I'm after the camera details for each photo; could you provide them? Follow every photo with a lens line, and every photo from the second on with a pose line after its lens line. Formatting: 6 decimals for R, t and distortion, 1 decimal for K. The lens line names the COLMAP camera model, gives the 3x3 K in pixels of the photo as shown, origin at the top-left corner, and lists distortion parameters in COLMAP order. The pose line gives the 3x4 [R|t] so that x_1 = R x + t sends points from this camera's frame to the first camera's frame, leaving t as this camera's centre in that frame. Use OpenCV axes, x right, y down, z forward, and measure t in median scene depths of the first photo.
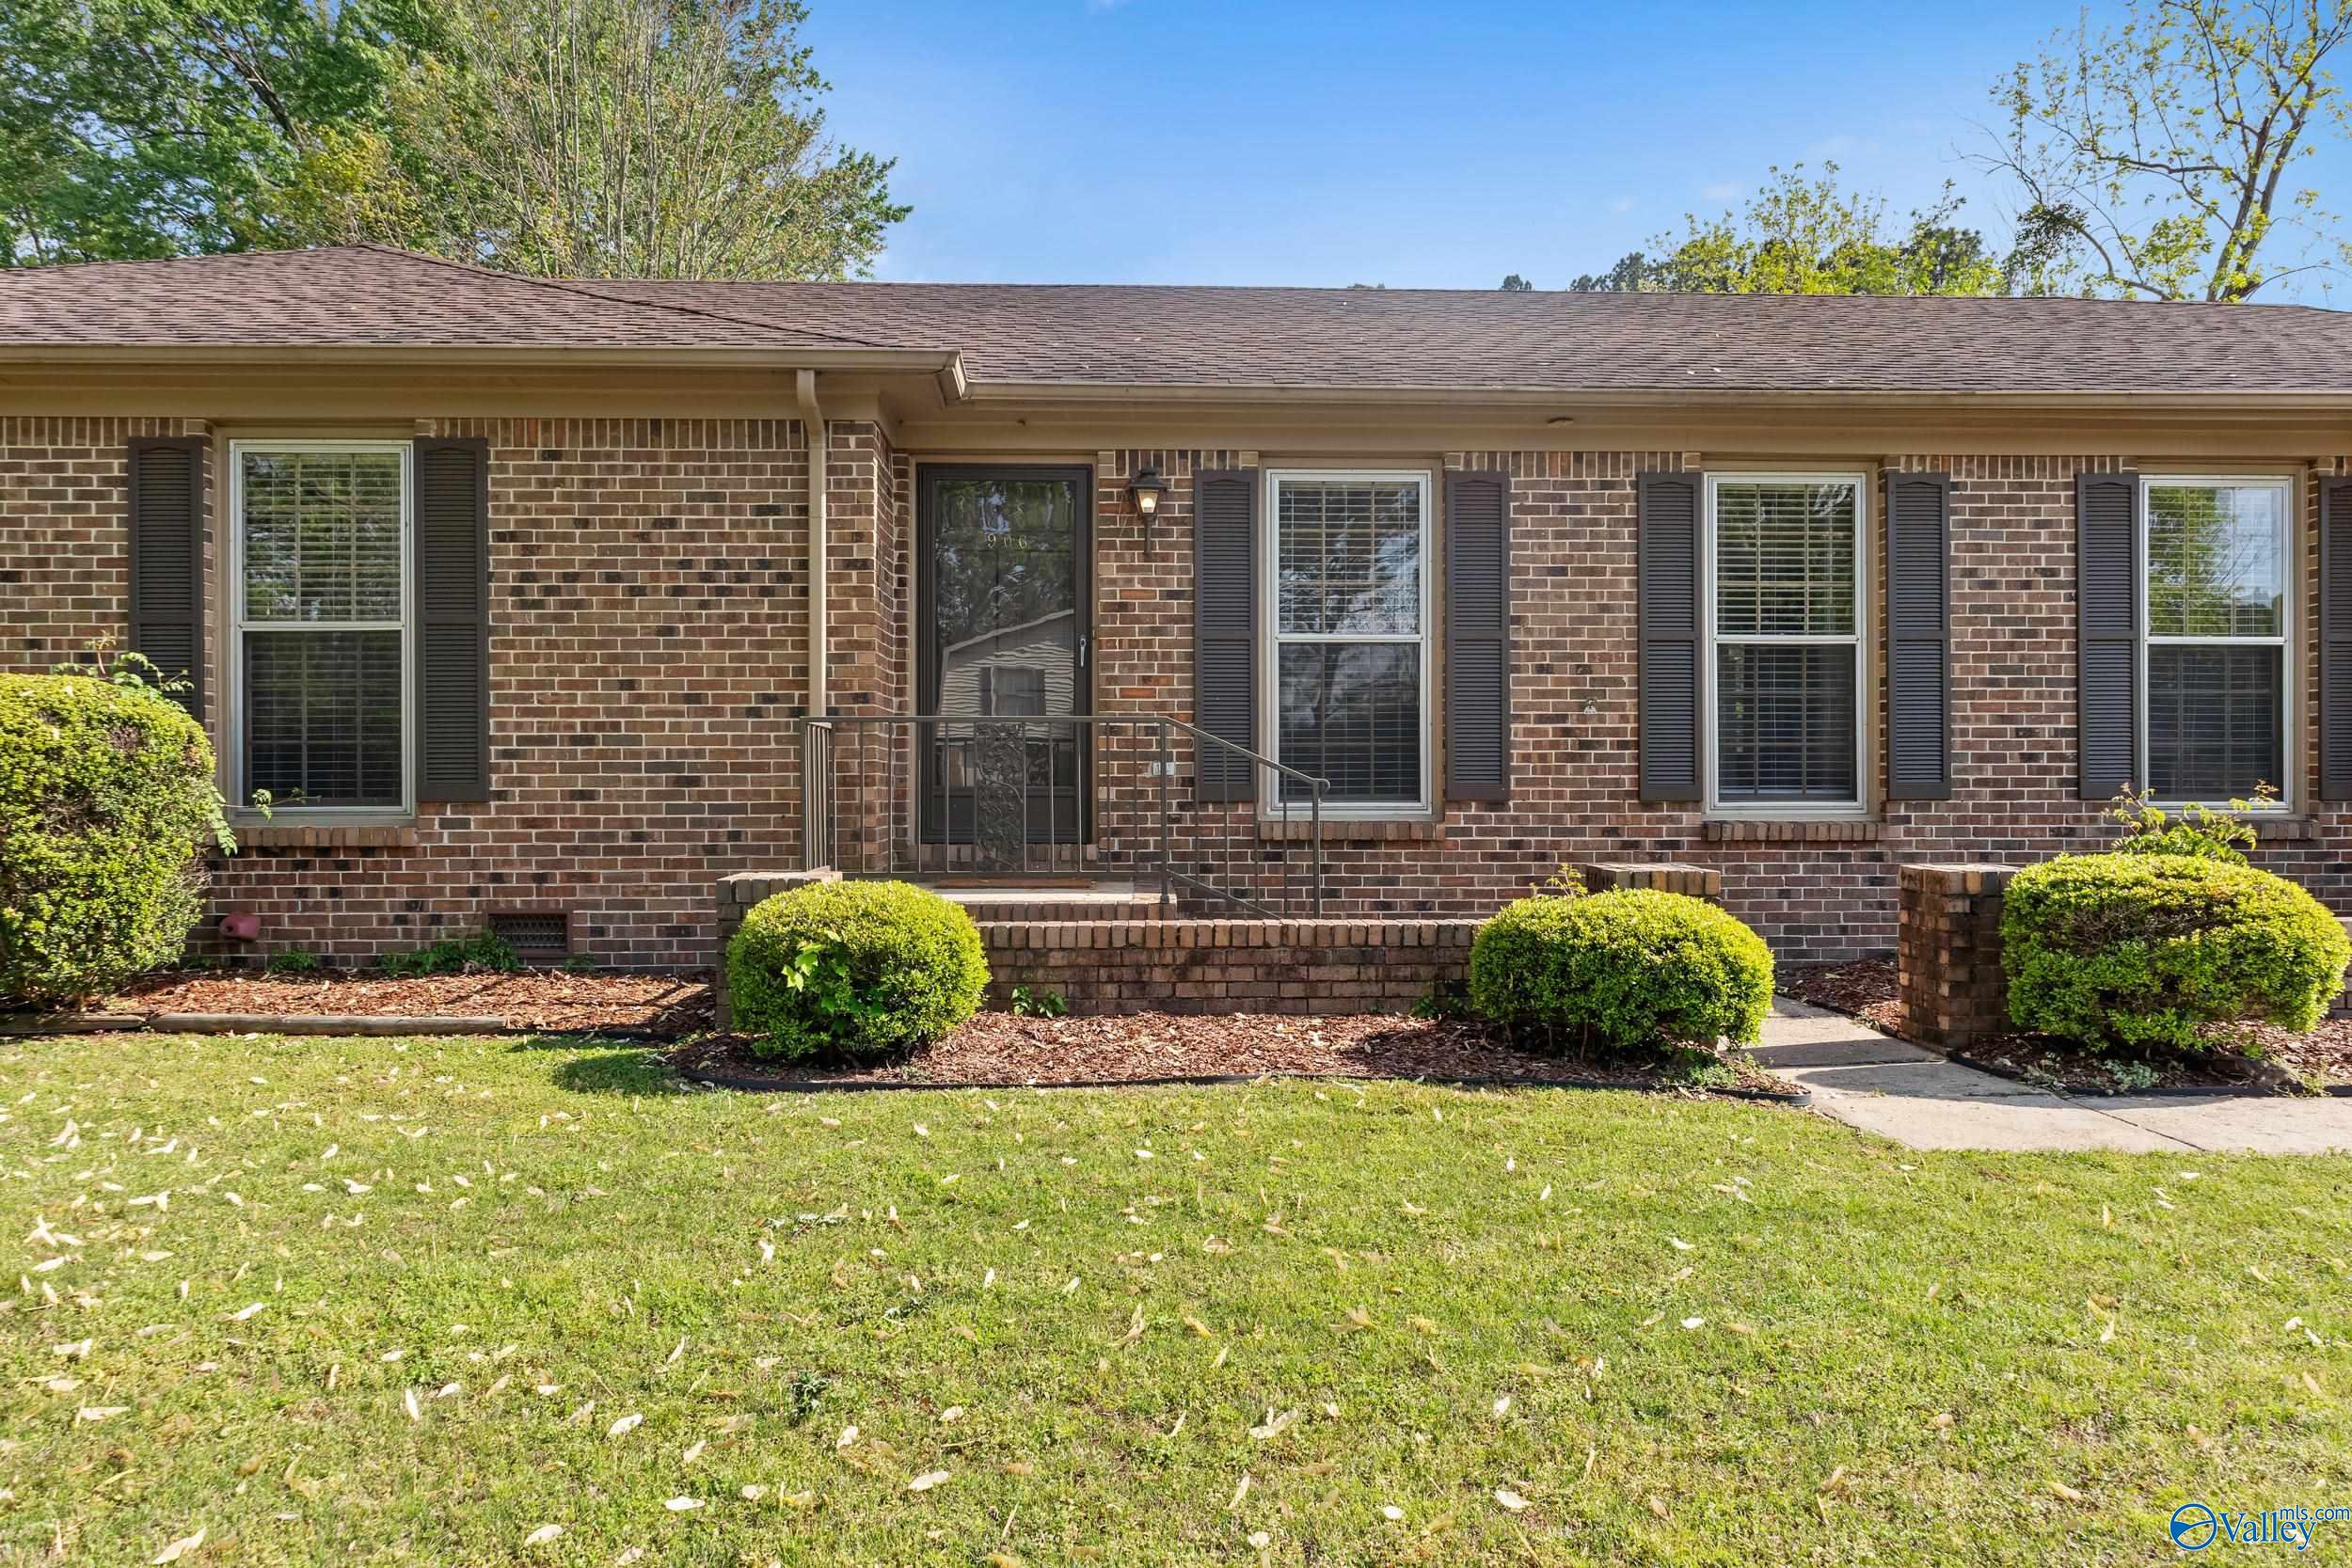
lens RADIAL K [[1496.0, 0, 1297.4], [0, 1496.0, 786.4], [0, 0, 1]] dist [0.001334, 0.000825]
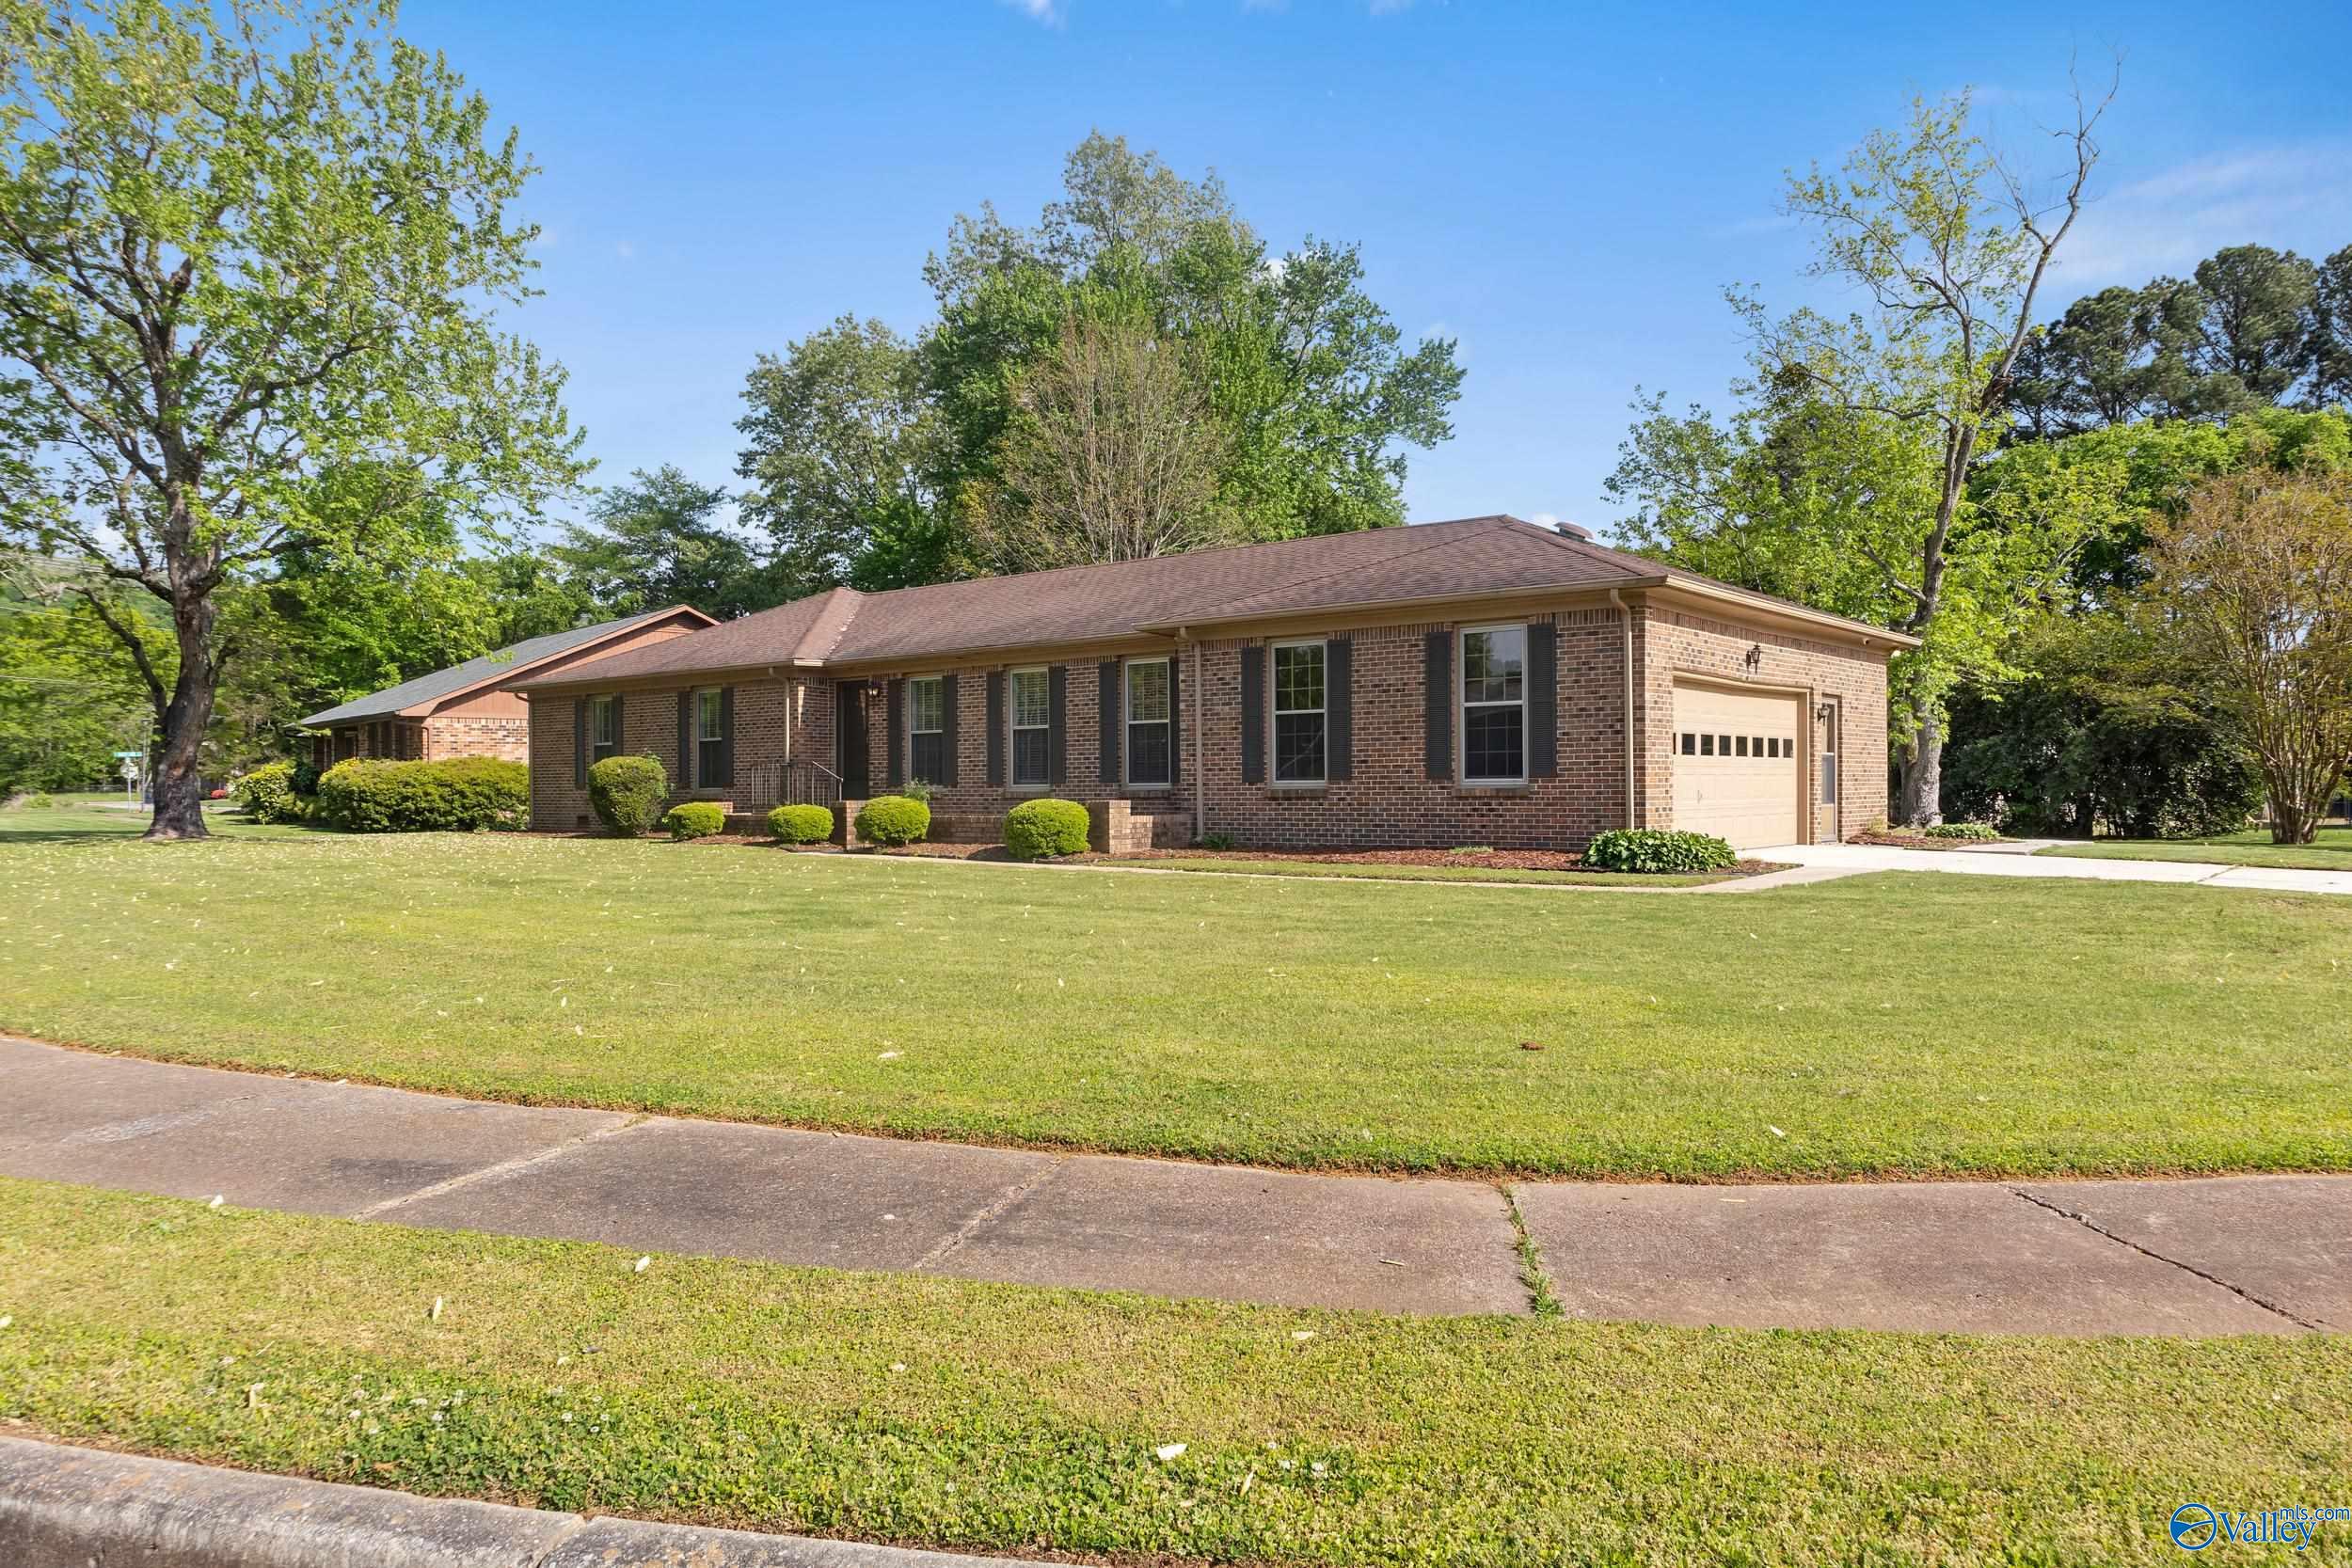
lens RADIAL K [[1566.5, 0, 1176.0], [0, 1566.5, 784.0], [0, 0, 1]] dist [0.002071, 0.000584]
pose [[0.742165, -0.007493, -0.670176, 2.742283], [0.008534, 0.999962, -0.001730, 0.019027], [0.670163, -0.004436, 0.742201, -1.106484]]
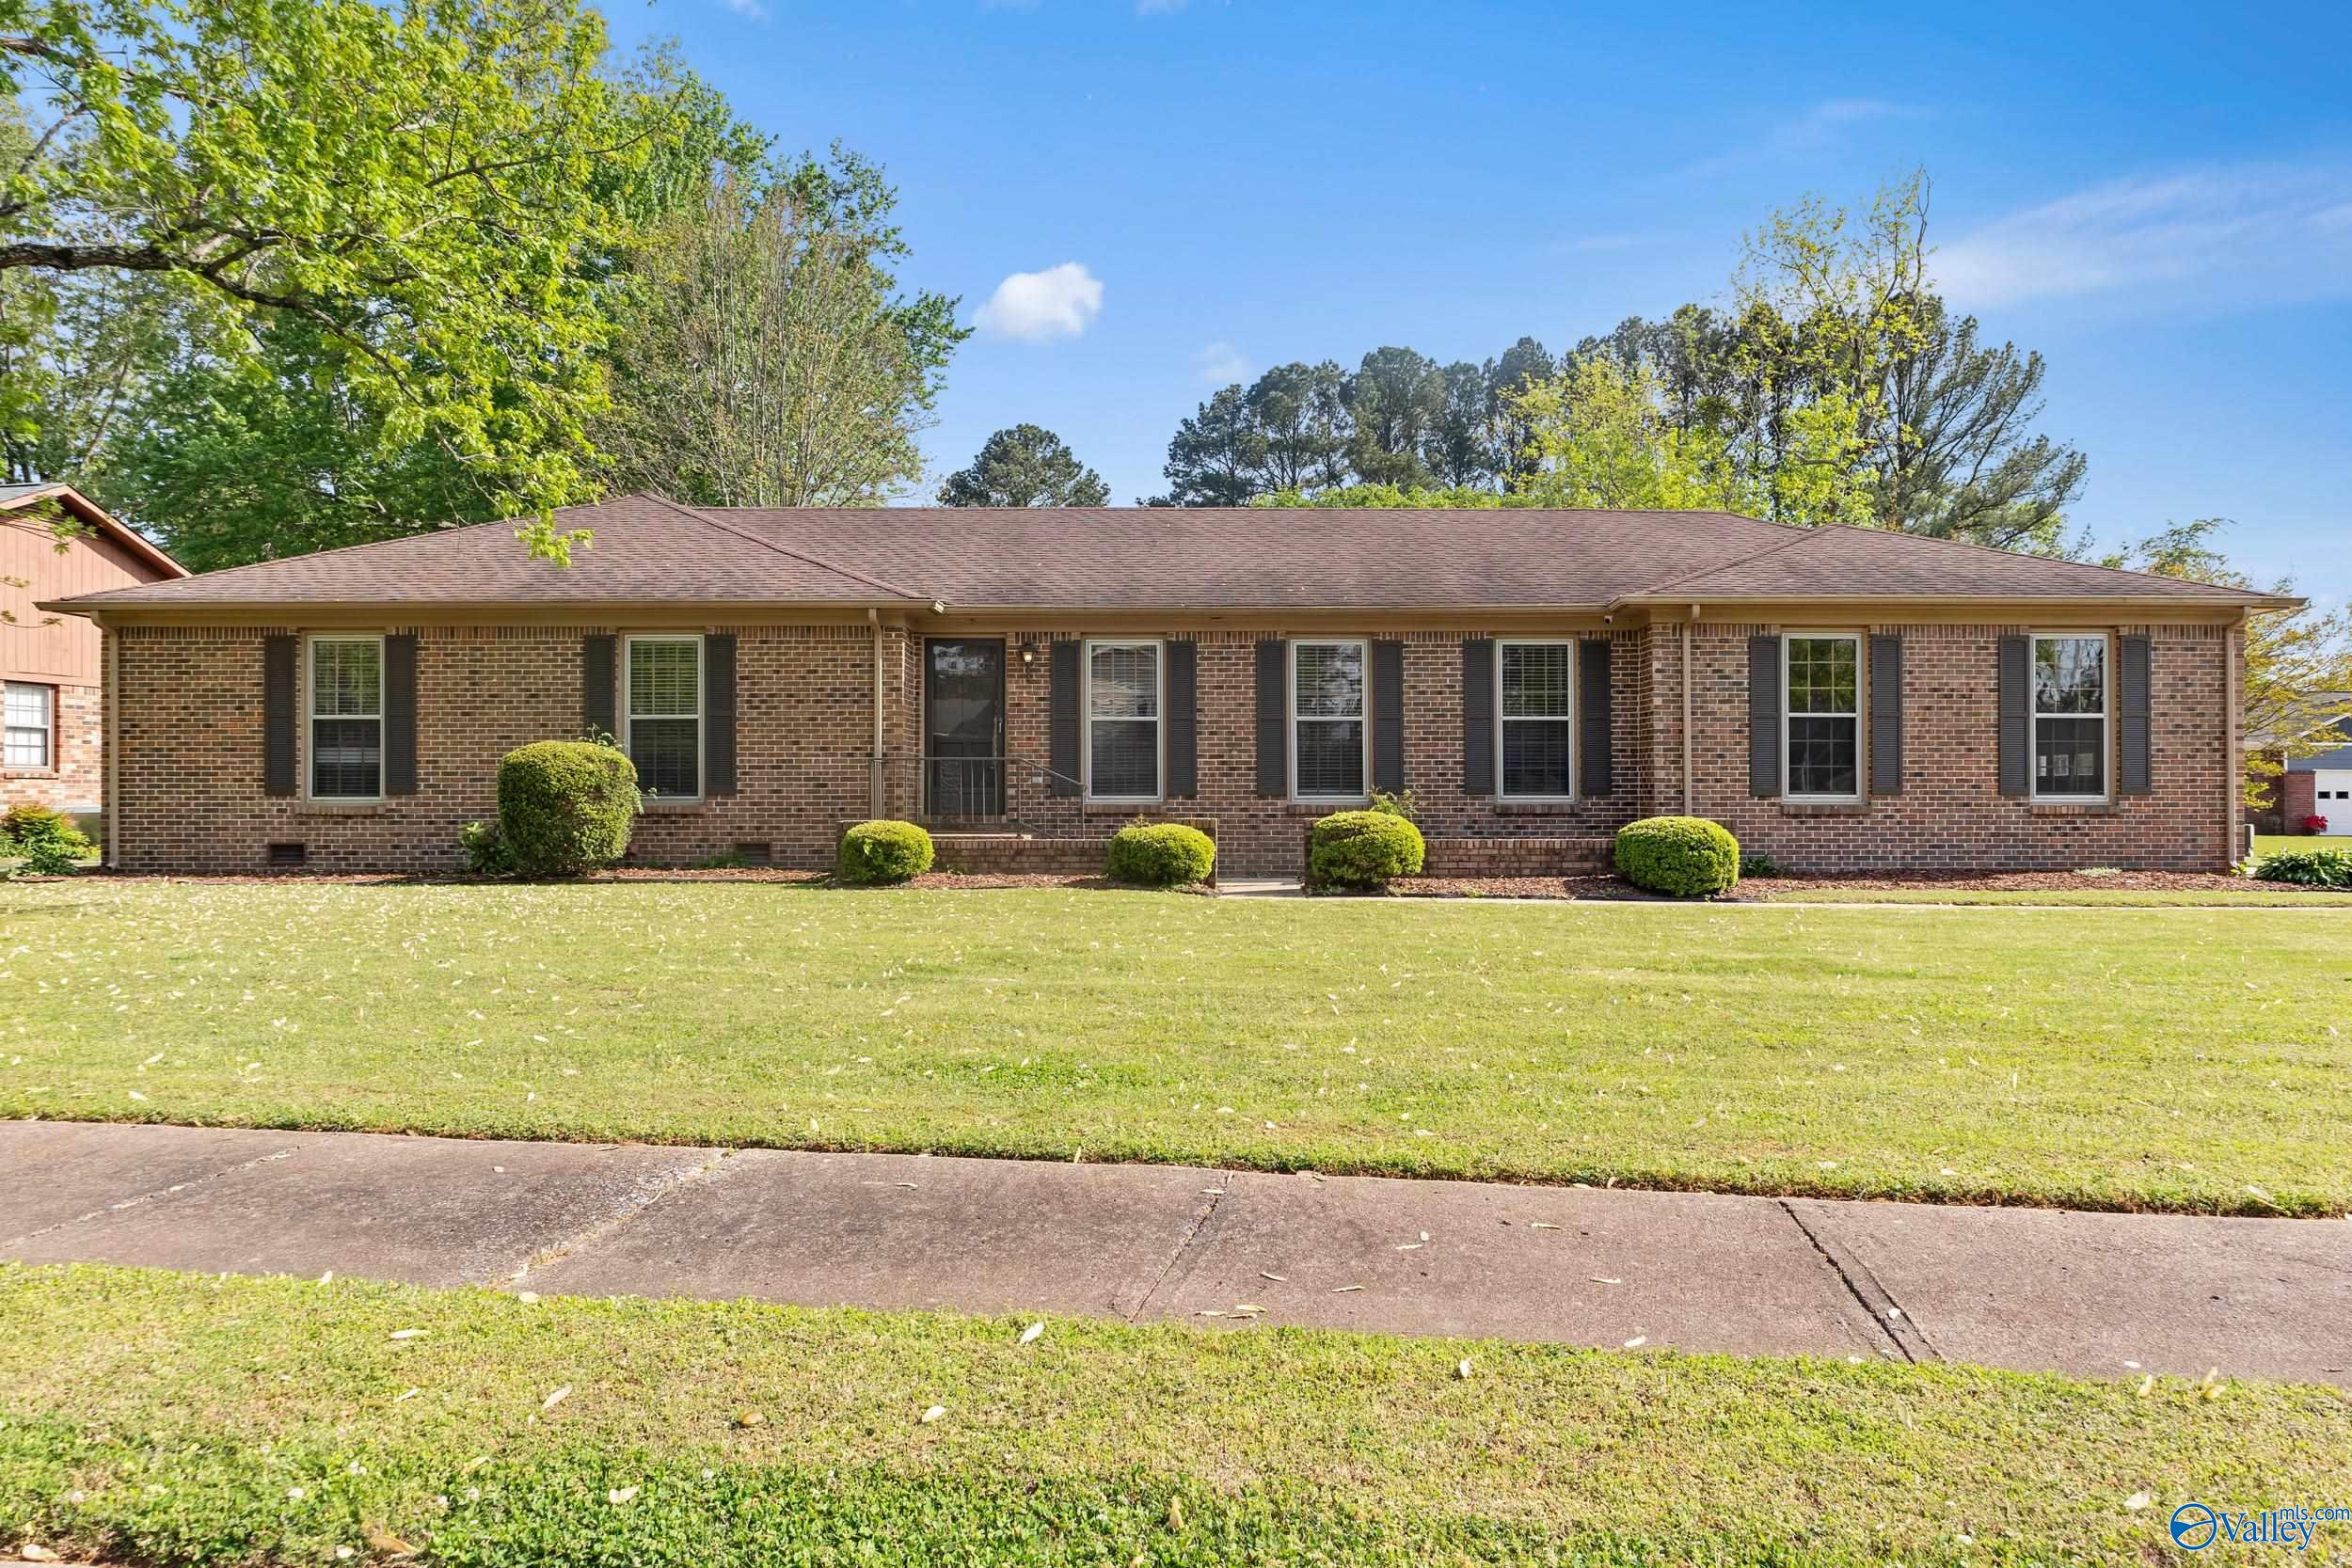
lens RADIAL K [[1640.6, 0, 1330.8], [0, 1640.6, 795.7], [0, 0, 1]] dist [-0.000025, 0.001516]
pose [[0.997876, 0.000762, -0.065143, 0.523932], [-0.001083, 0.999987, -0.004903, 0.023807], [0.065138, 0.004963, 0.997864, -1.429904]]
